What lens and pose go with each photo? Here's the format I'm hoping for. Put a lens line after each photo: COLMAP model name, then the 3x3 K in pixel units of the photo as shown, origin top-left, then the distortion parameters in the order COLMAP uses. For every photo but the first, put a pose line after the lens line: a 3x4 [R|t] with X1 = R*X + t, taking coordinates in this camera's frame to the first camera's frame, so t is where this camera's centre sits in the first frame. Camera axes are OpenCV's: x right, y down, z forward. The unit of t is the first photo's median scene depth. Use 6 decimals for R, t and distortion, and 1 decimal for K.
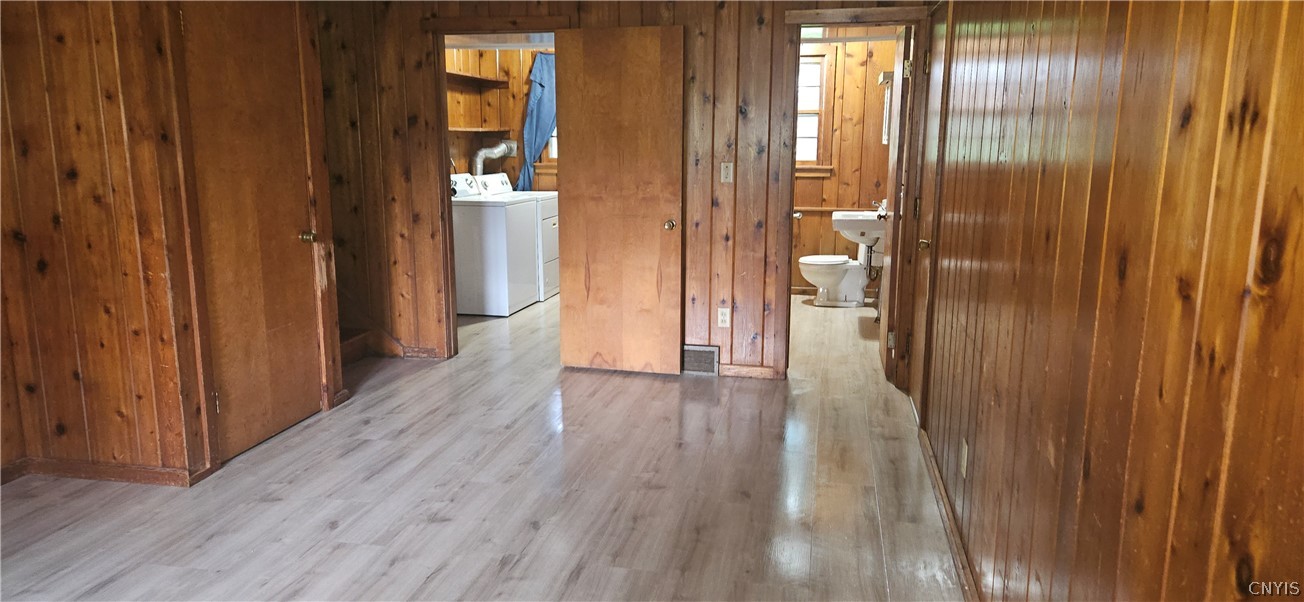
lens RADIAL K [[872.8, 0, 658.5], [0, 872.8, 299.6], [0, 0, 1]] dist [0.098012, -0.092173]
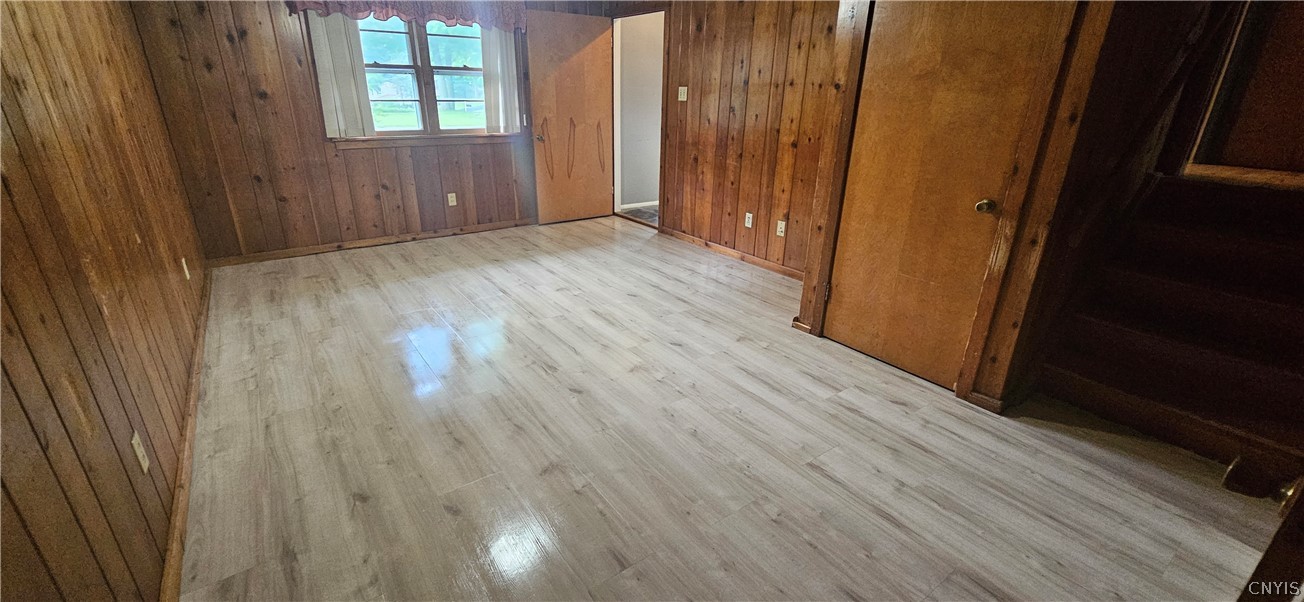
lens RADIAL K [[540.3, 0, 652.0], [0, 540.3, 301.0], [0, 0, 1]] dist [0.010043, 0.000083]
pose [[-0.680911, 0.253855, -0.686963, 0.126545], [-0.151972, 0.868612, 0.471612, -0.108073], [0.716425, 0.425525, -0.552868, 0.608368]]
